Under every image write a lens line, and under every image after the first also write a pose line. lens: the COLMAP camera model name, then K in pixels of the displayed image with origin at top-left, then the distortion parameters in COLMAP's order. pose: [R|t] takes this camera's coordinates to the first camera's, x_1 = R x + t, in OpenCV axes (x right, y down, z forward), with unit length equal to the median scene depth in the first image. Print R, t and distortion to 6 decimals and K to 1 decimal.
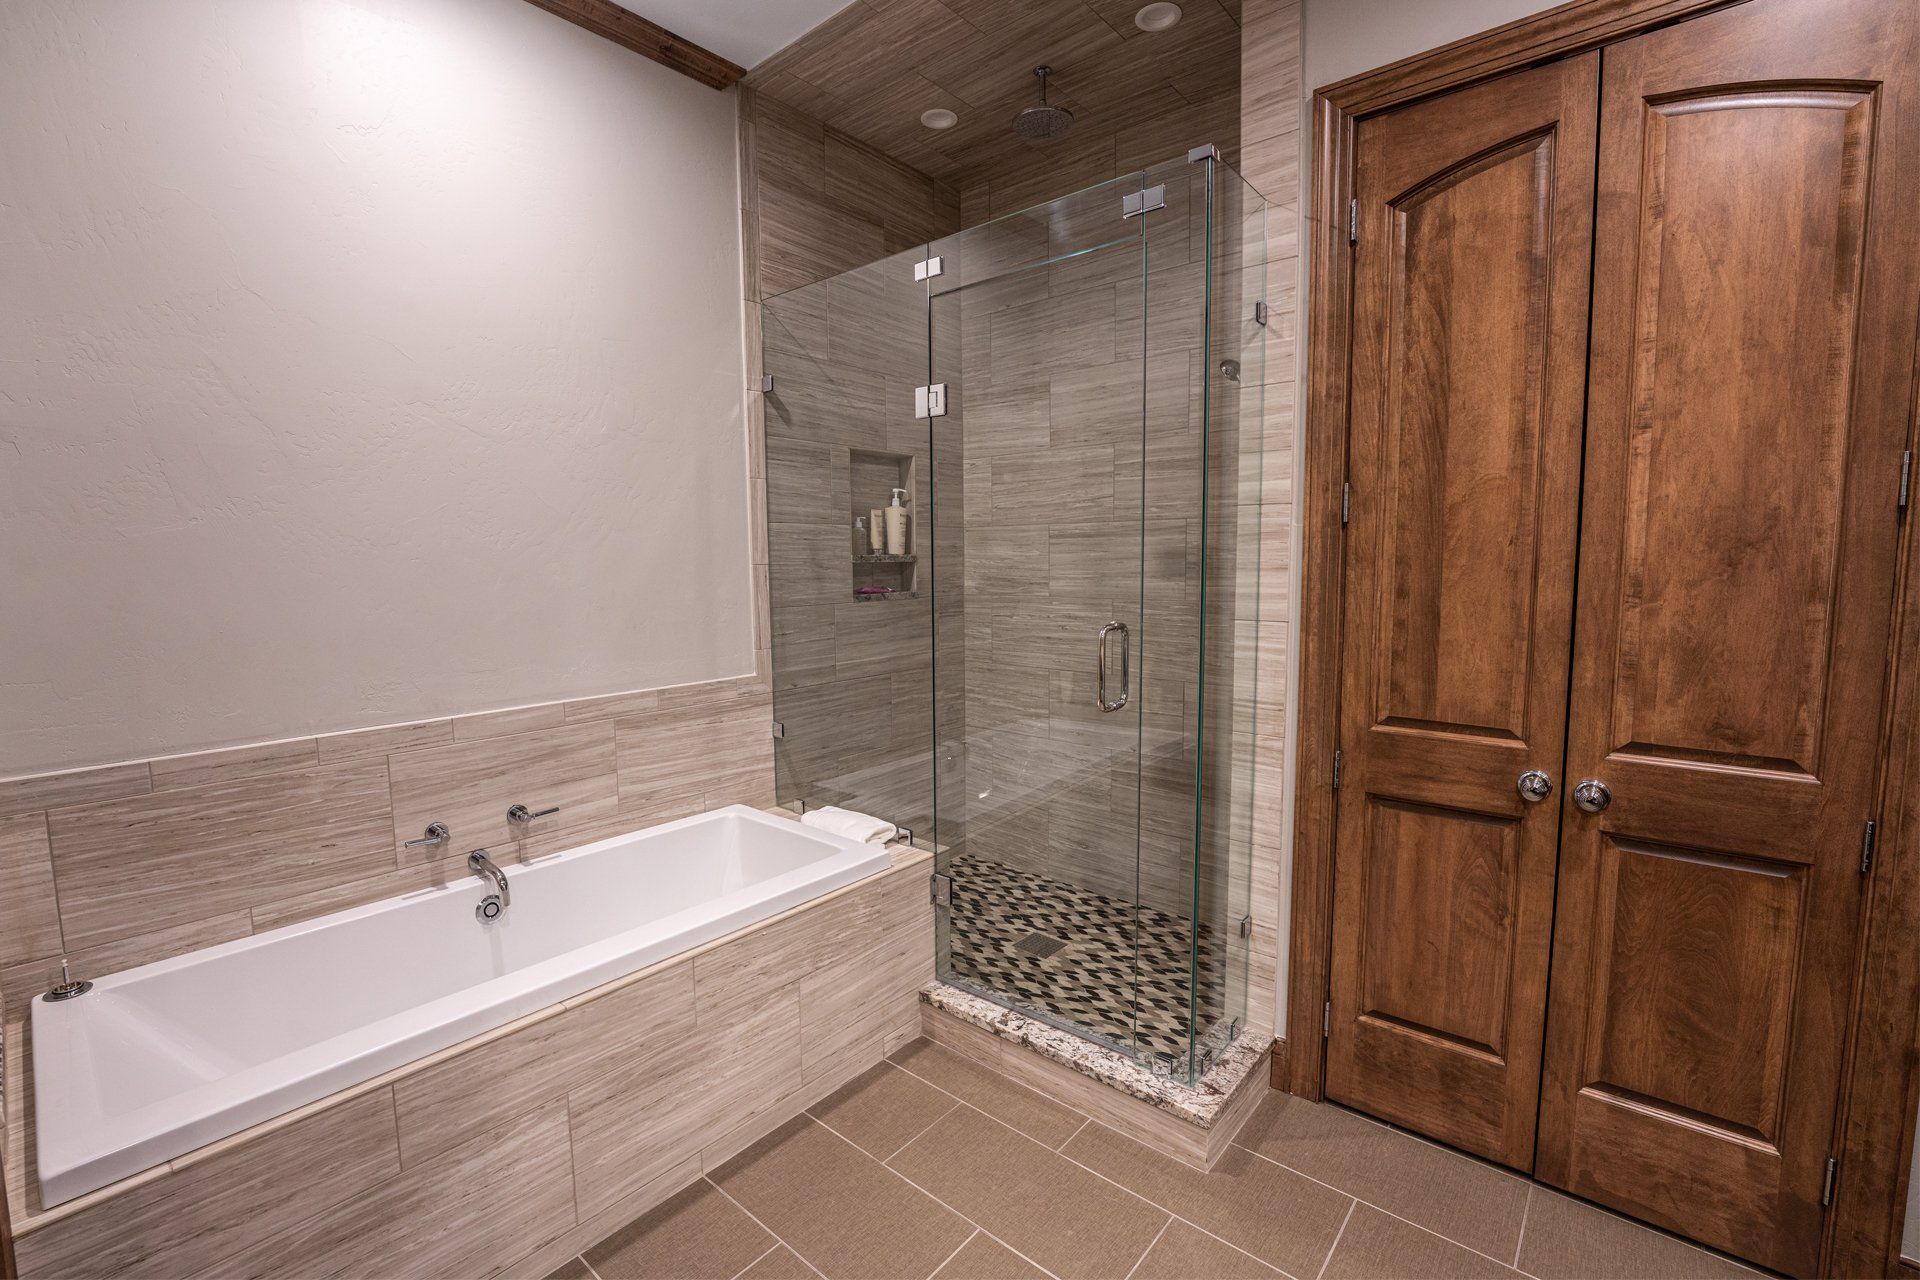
lens RADIAL K [[828.8, 0, 960.6], [0, 828.8, 631.7], [0, 0, 1]] dist [-0.023137, 0.000557]
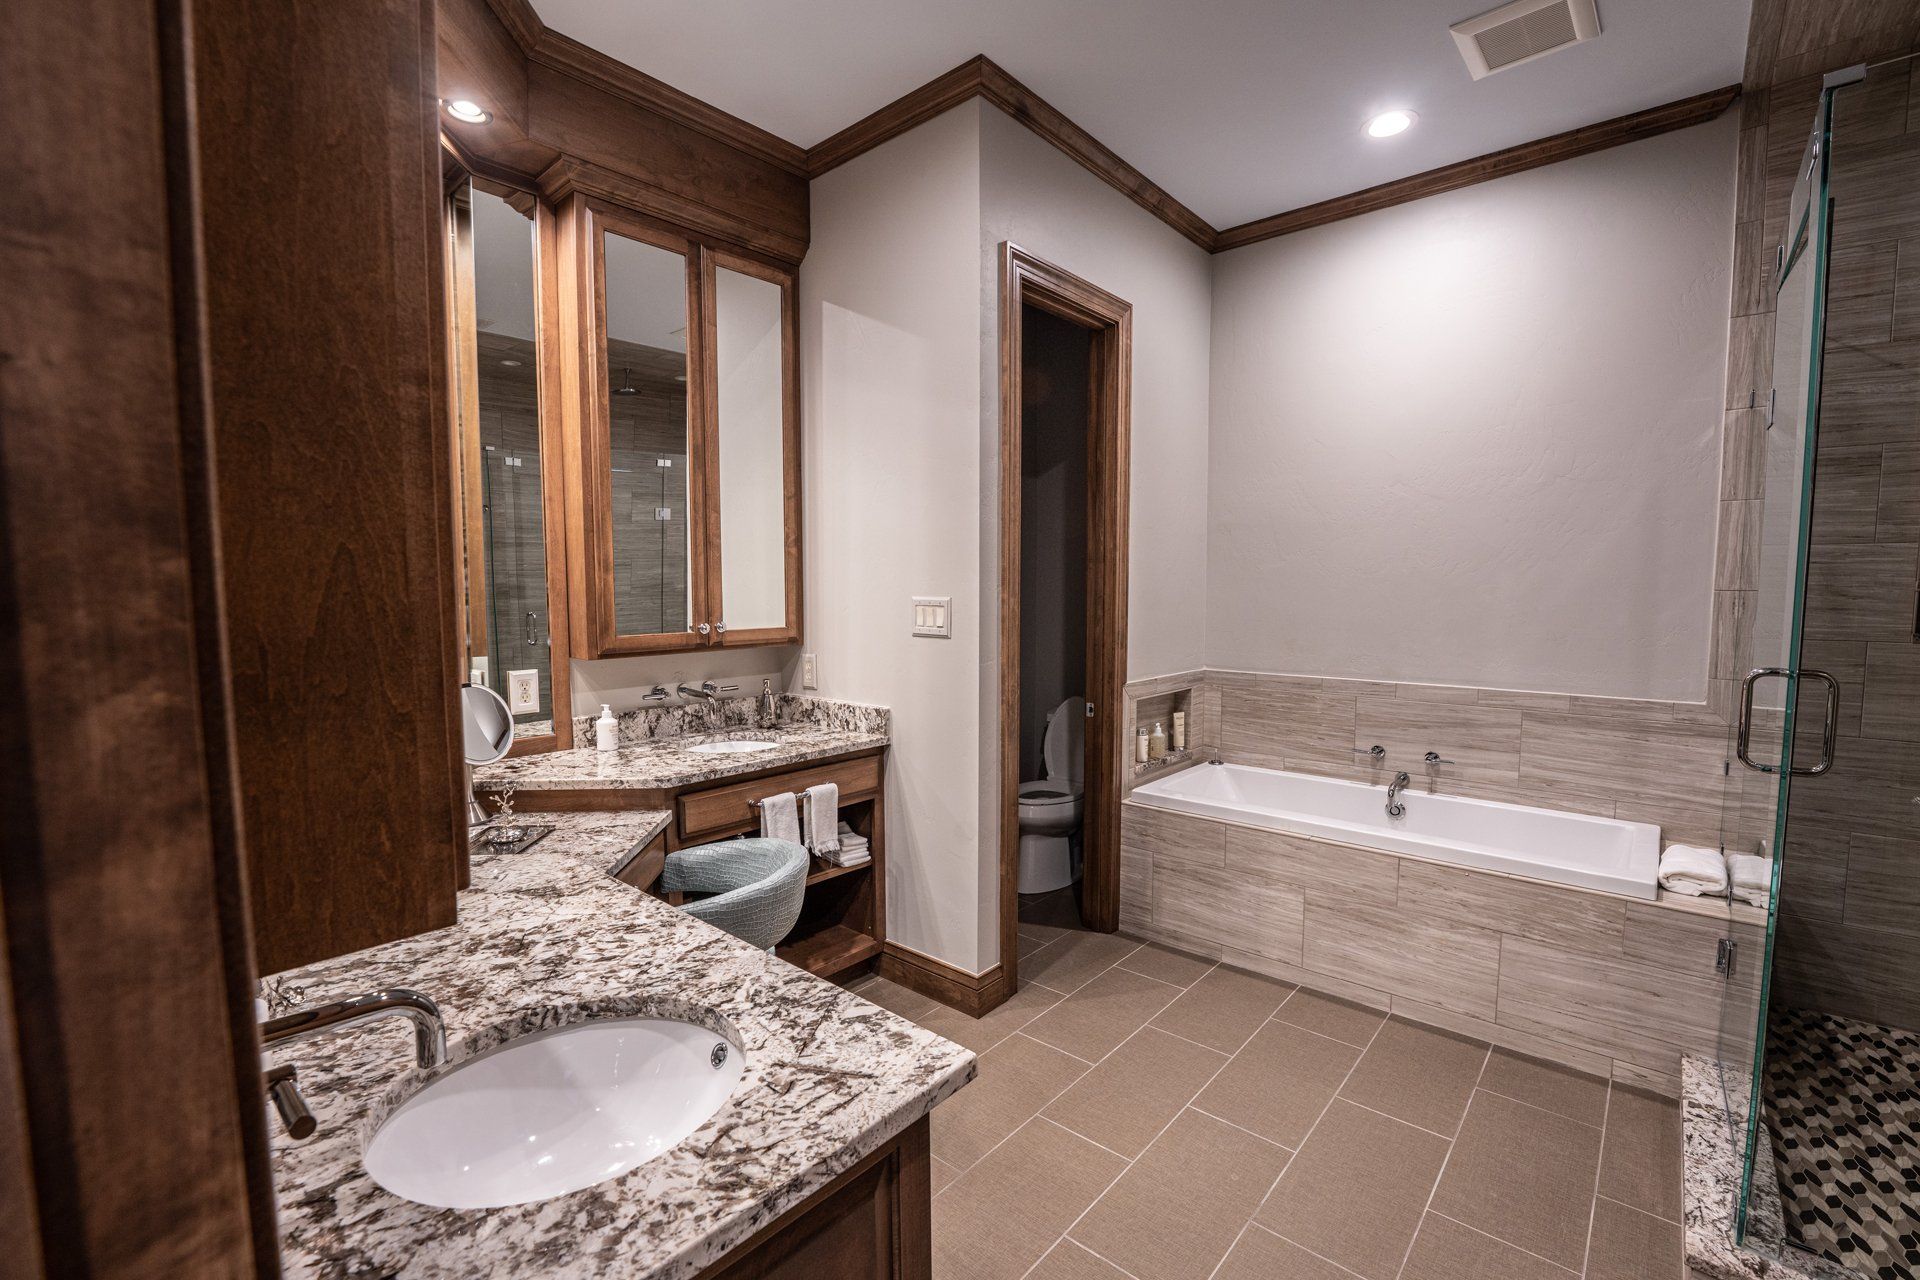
lens RADIAL K [[828.8, 0, 962.1], [0, 828.8, 646.4], [0, 0, 1]] dist [-0.023137, 0.000557]
pose [[-0.016021, 0.086166, -0.996152, 0.866750], [-0.090404, 0.992074, 0.087268, -0.023369], [0.995776, 0.091454, -0.008104, 0.166810]]
